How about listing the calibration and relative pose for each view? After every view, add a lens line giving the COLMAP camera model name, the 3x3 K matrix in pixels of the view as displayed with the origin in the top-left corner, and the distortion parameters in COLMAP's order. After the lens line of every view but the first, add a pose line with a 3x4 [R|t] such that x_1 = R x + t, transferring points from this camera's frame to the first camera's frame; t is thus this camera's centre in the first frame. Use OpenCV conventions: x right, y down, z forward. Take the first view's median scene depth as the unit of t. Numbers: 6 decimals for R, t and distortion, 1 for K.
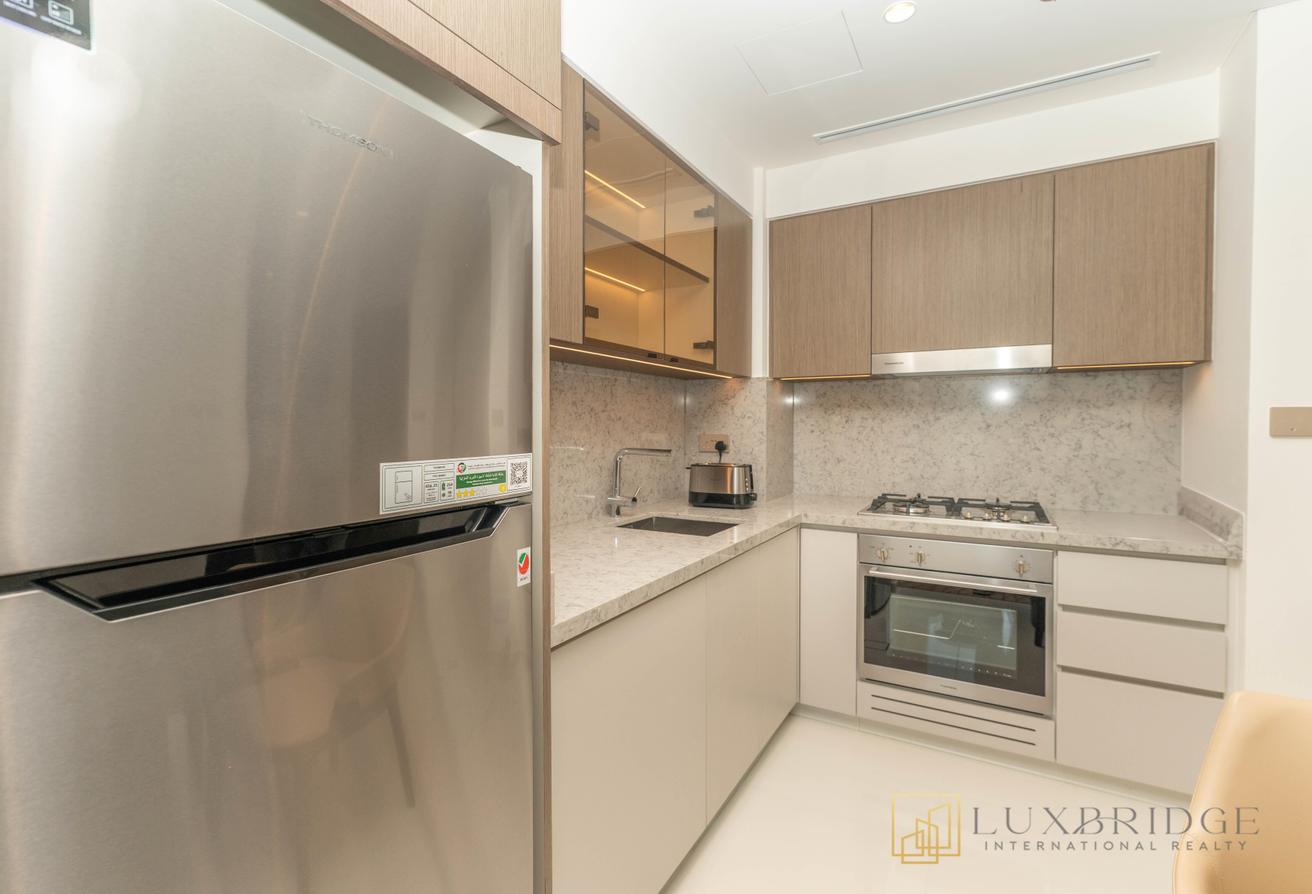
lens RADIAL K [[584.6, 0, 659.6], [0, 584.6, 435.5], [0, 0, 1]] dist [0.000487, 0.000217]
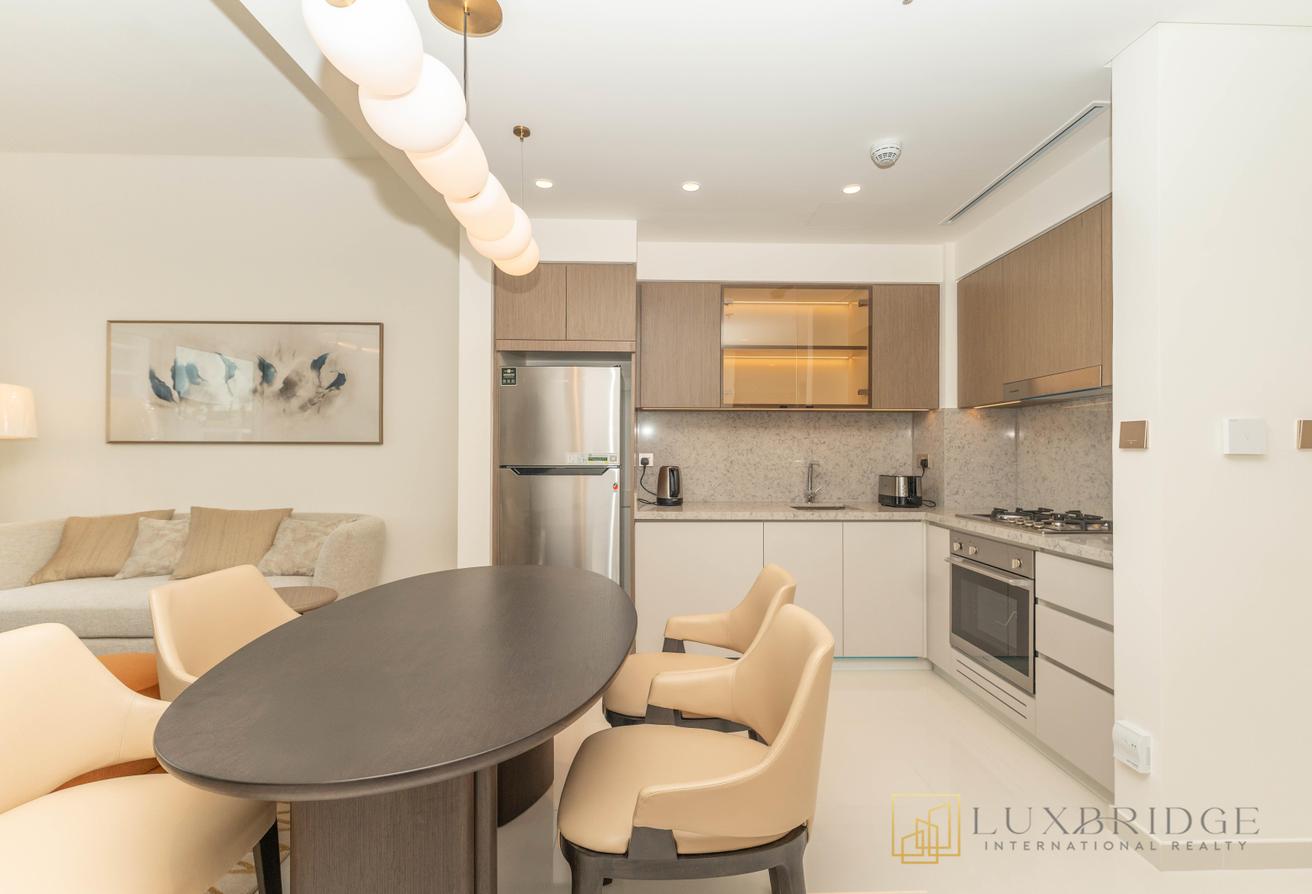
lens RADIAL K [[601.1, 0, 656.0], [0, 601.1, 447.0], [0, 0, 1]] dist [-0.001928, -0.000130]
pose [[0.507160, -0.007911, -0.861816, 1.052764], [-0.018457, 0.999629, -0.020038, 0.022658], [0.861655, 0.026069, 0.506825, -0.203360]]
